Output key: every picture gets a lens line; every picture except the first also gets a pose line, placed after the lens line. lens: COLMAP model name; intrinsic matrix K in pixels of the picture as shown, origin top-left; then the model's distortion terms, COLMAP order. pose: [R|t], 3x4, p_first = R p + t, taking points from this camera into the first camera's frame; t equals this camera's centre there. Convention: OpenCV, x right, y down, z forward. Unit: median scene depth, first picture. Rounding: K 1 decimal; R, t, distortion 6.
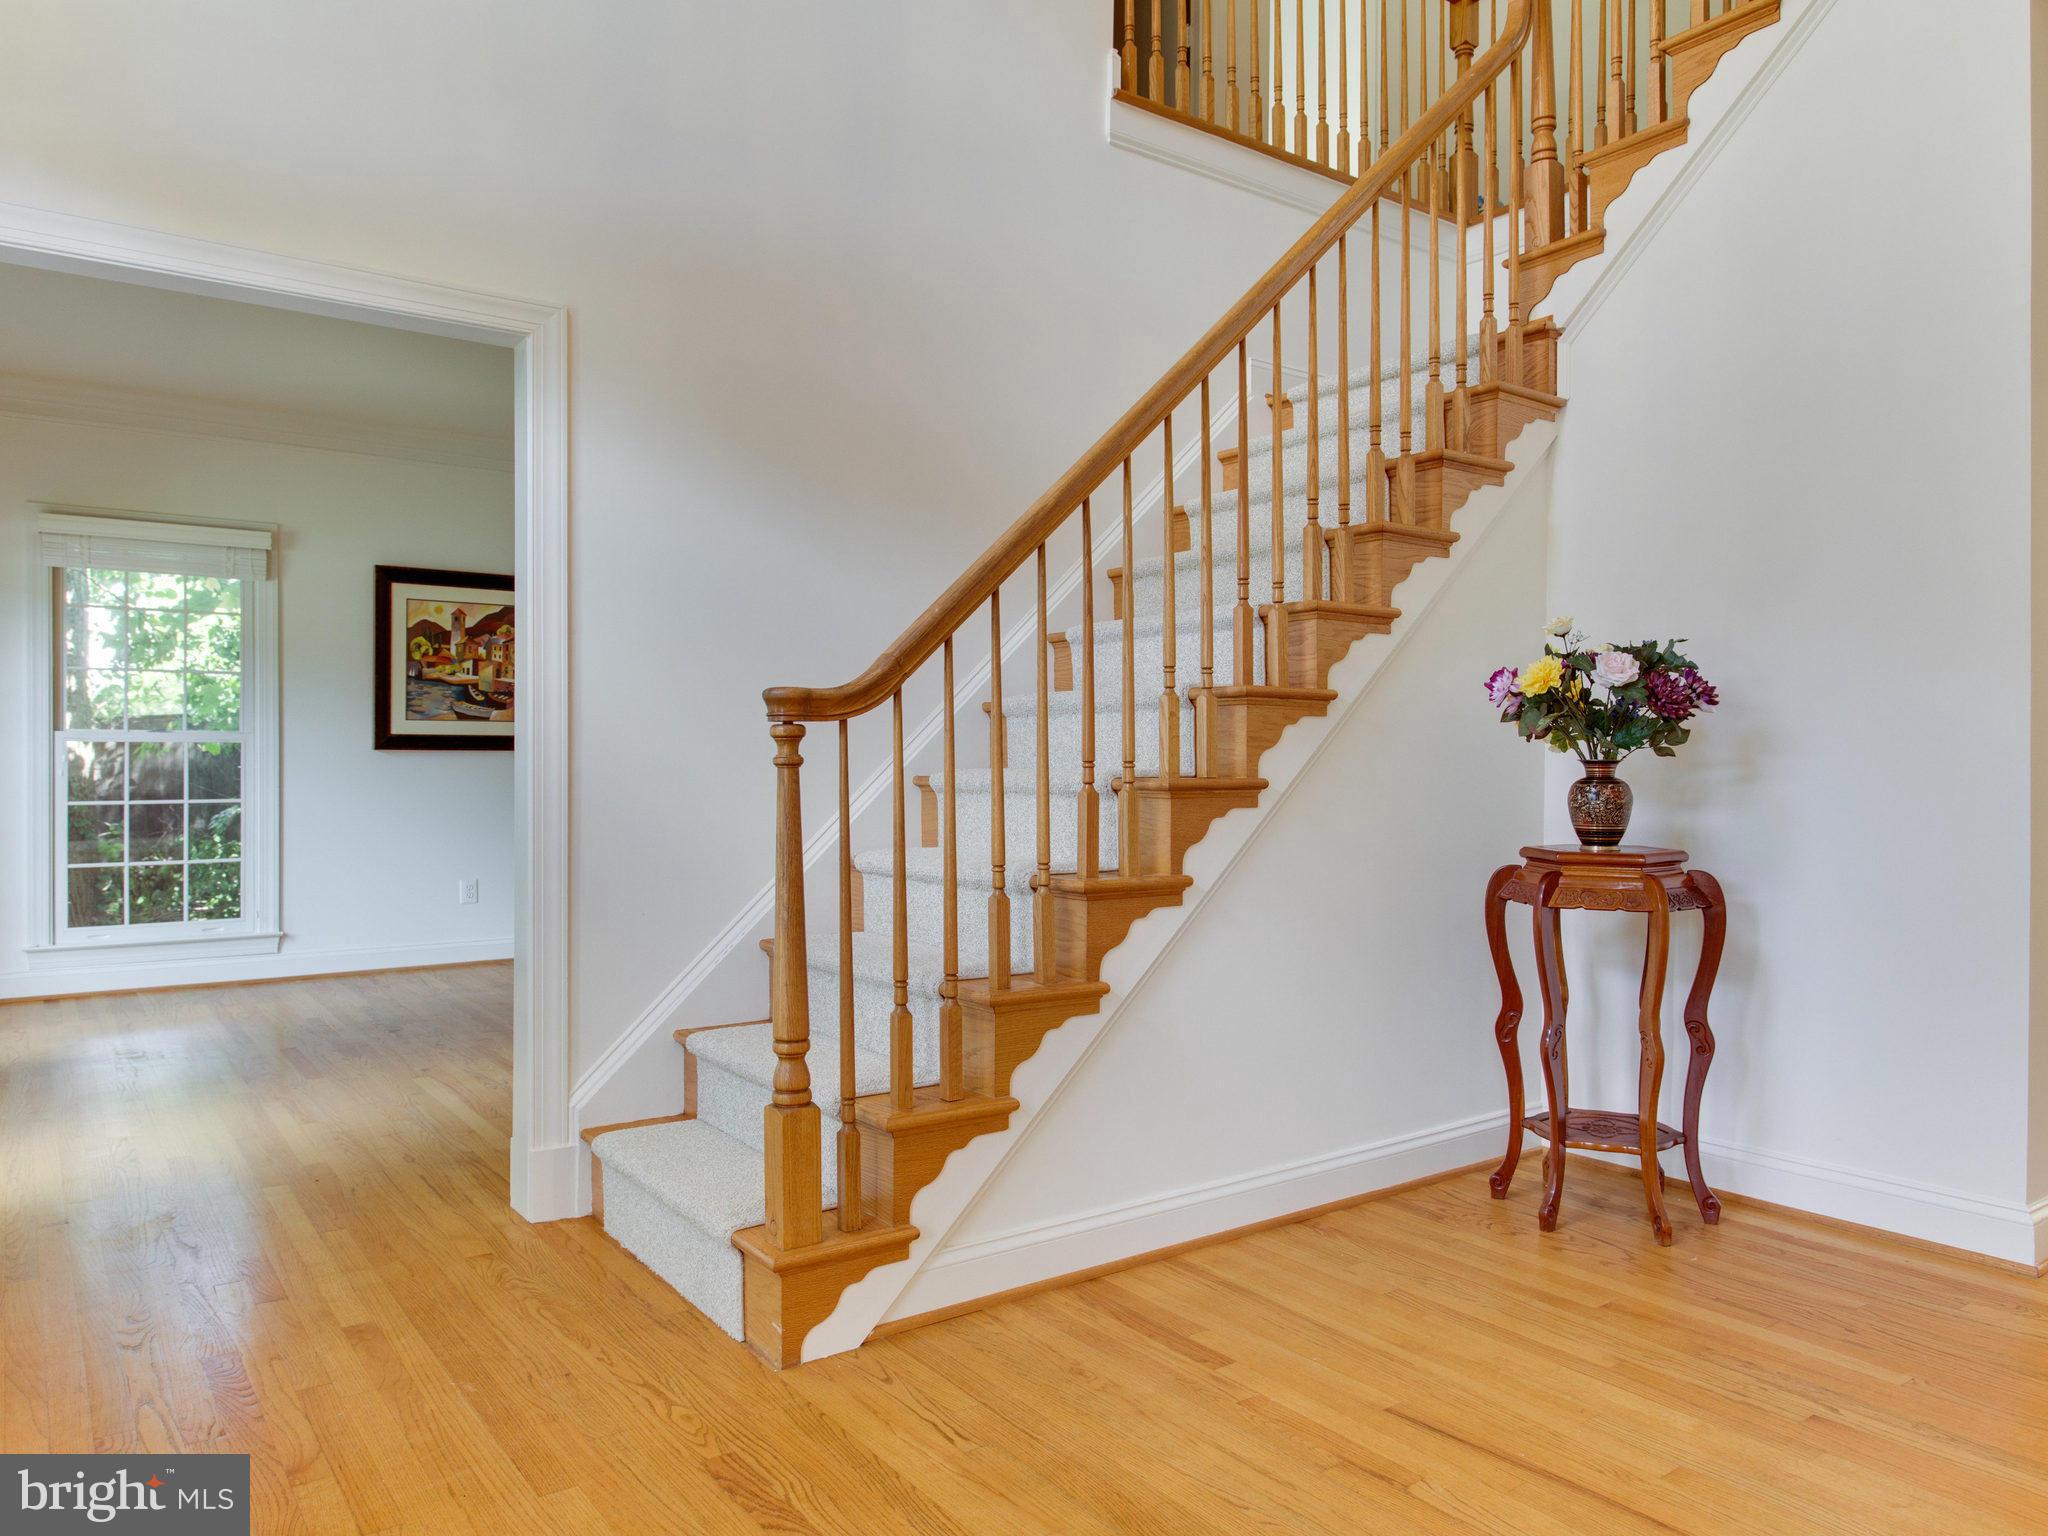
lens RADIAL K [[1385.0, 0, 1024.0], [0, 1385.0, 768.0], [0, 0, 1]] dist [0.002389, -0.002794]
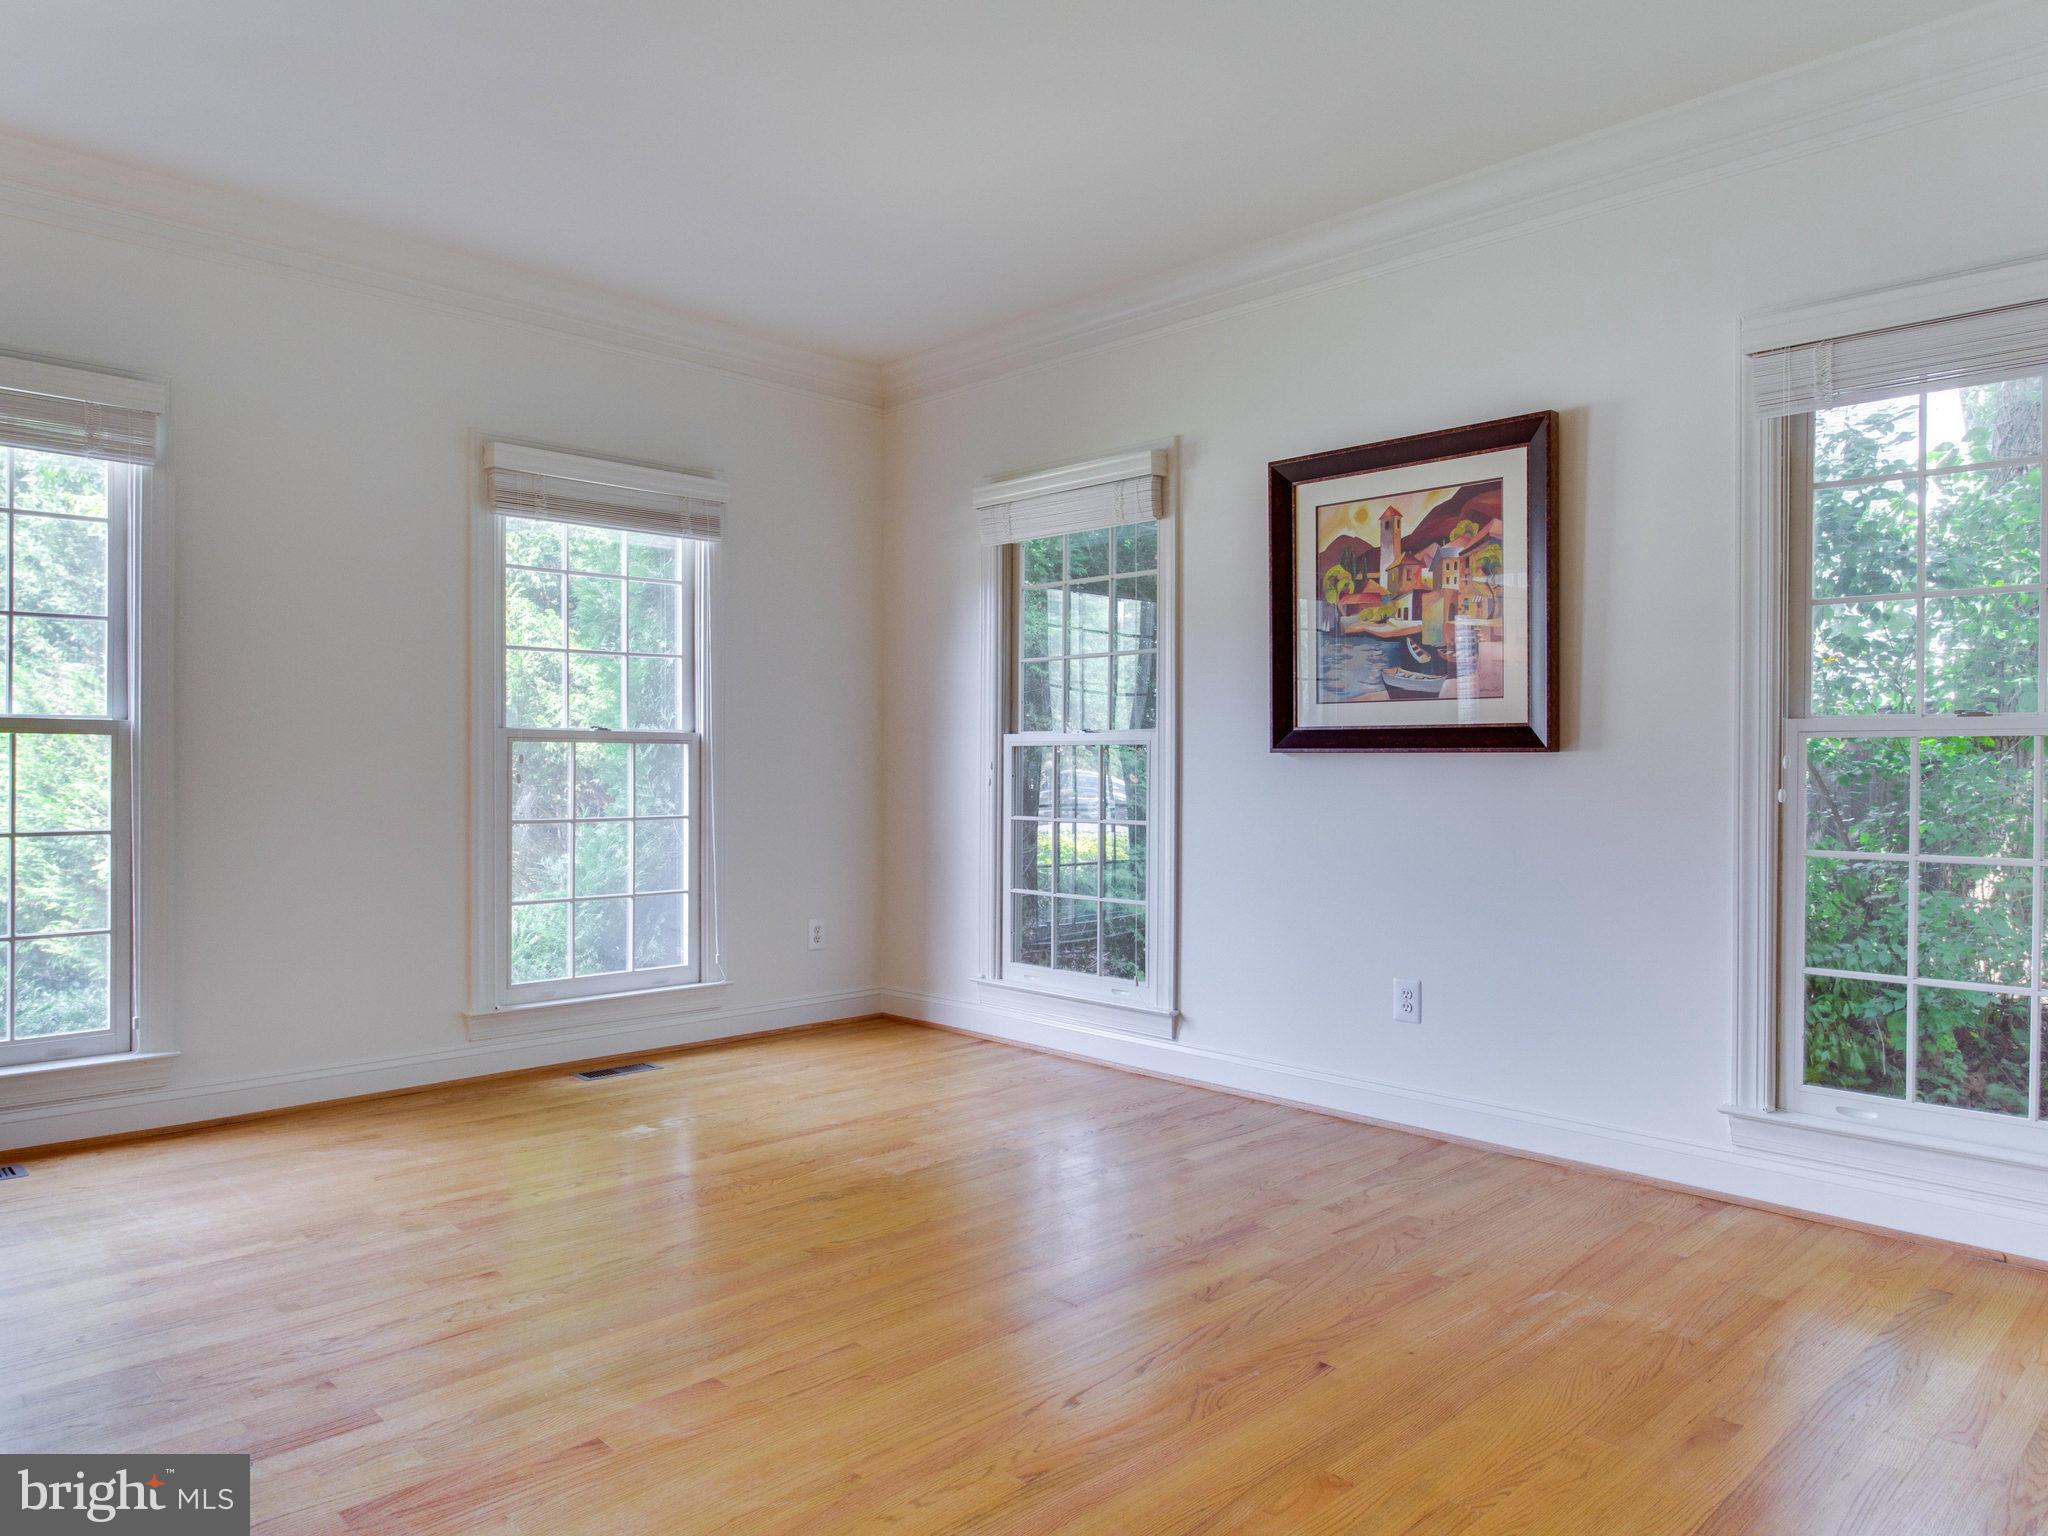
lens RADIAL K [[1348.2, 0, 1024.0], [0, 1348.2, 768.0], [0, 0, 1]] dist [0.001761, 0.001248]
pose [[0.146023, 0.000865, -0.989281, 0.126954], [-0.010867, 0.999941, -0.000730, -0.004298], [0.989221, 0.010857, 0.146024, 0.780860]]
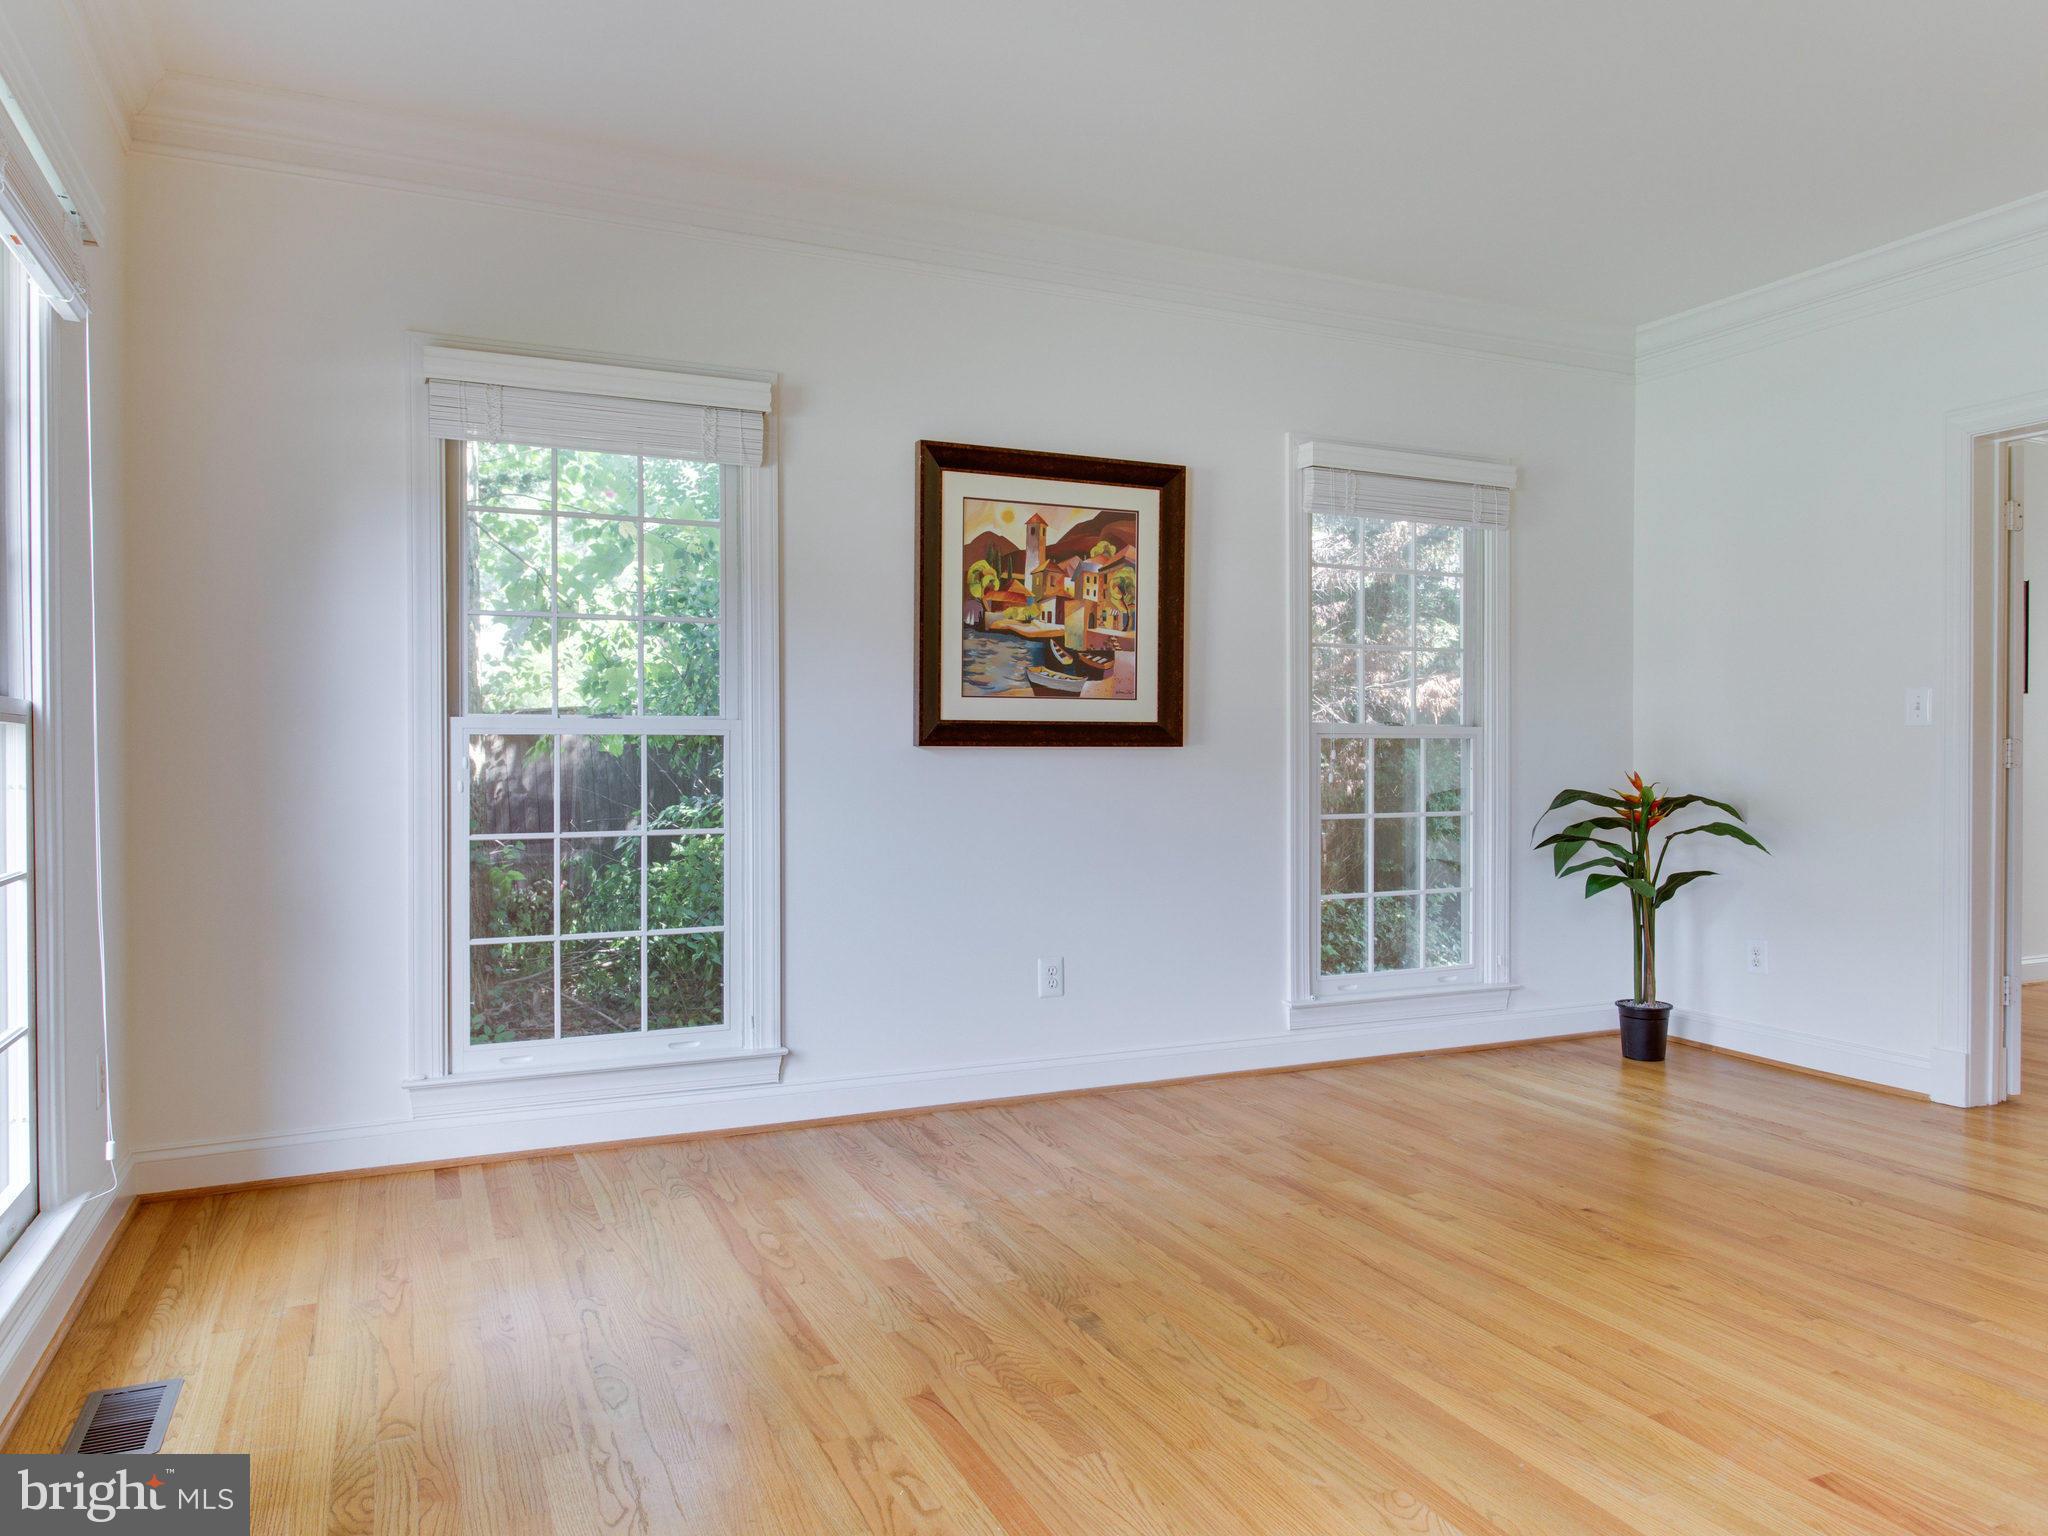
lens RADIAL K [[1385.0, 0, 1024.0], [0, 1385.0, 768.0], [0, 0, 1]] dist [0.002389, -0.002794]
pose [[0.978756, -0.002903, -0.205009, -0.293451], [0.003066, 0.999995, 0.000480, -0.003608], [0.205007, -0.001098, 0.978760, 0.408337]]
